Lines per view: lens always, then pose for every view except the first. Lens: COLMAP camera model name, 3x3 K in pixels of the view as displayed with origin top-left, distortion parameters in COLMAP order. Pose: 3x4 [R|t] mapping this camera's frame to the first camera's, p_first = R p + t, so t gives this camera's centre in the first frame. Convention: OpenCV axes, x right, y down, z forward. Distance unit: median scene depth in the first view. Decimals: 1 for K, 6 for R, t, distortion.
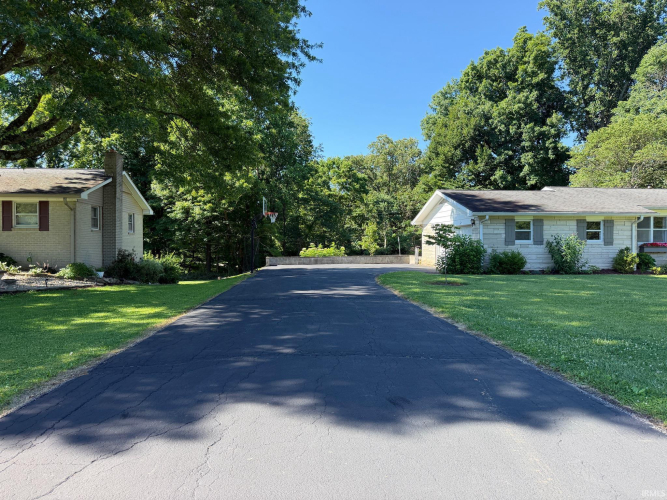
lens RADIAL K [[480.6, 0, 333.5], [0, 480.6, 250.0], [0, 0, 1]] dist [-0.011642, -0.005566]
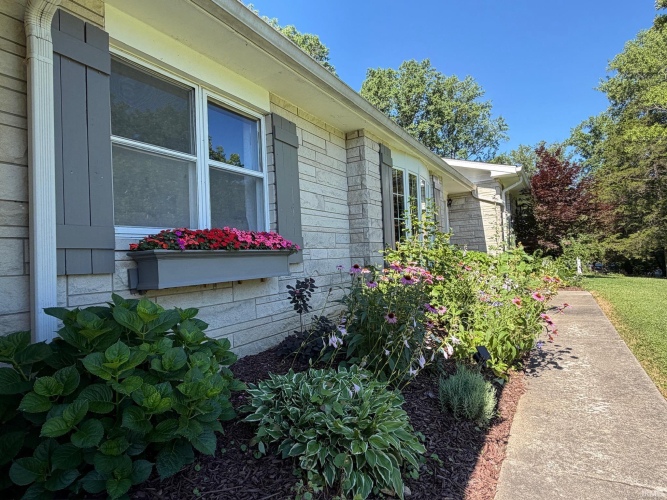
lens RADIAL K [[359.6, 0, 333.5], [0, 359.6, 250.0], [0, 0, 1]] dist [0.001426, -0.000137]
pose [[0.602400, -0.008578, 0.798148, 0.272761], [0.063433, 0.997294, -0.037158, -0.000168], [-0.795669, 0.073013, 0.601315, 0.408802]]
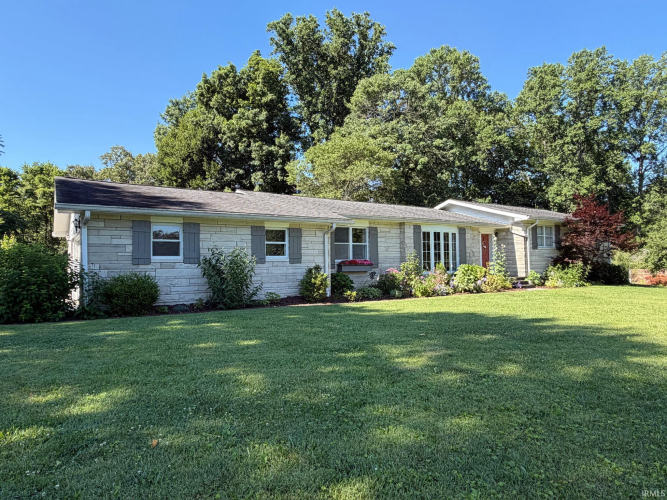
lens RADIAL K [[426.0, 0, 333.5], [0, 426.0, 250.0], [0, 0, 1]] dist [-0.000132, -0.000298]
pose [[0.882375, 0.006948, 0.470495, 0.137513], [0.017211, 0.998745, -0.047027, 0.000674], [-0.470231, 0.049593, 0.881149, 0.172307]]
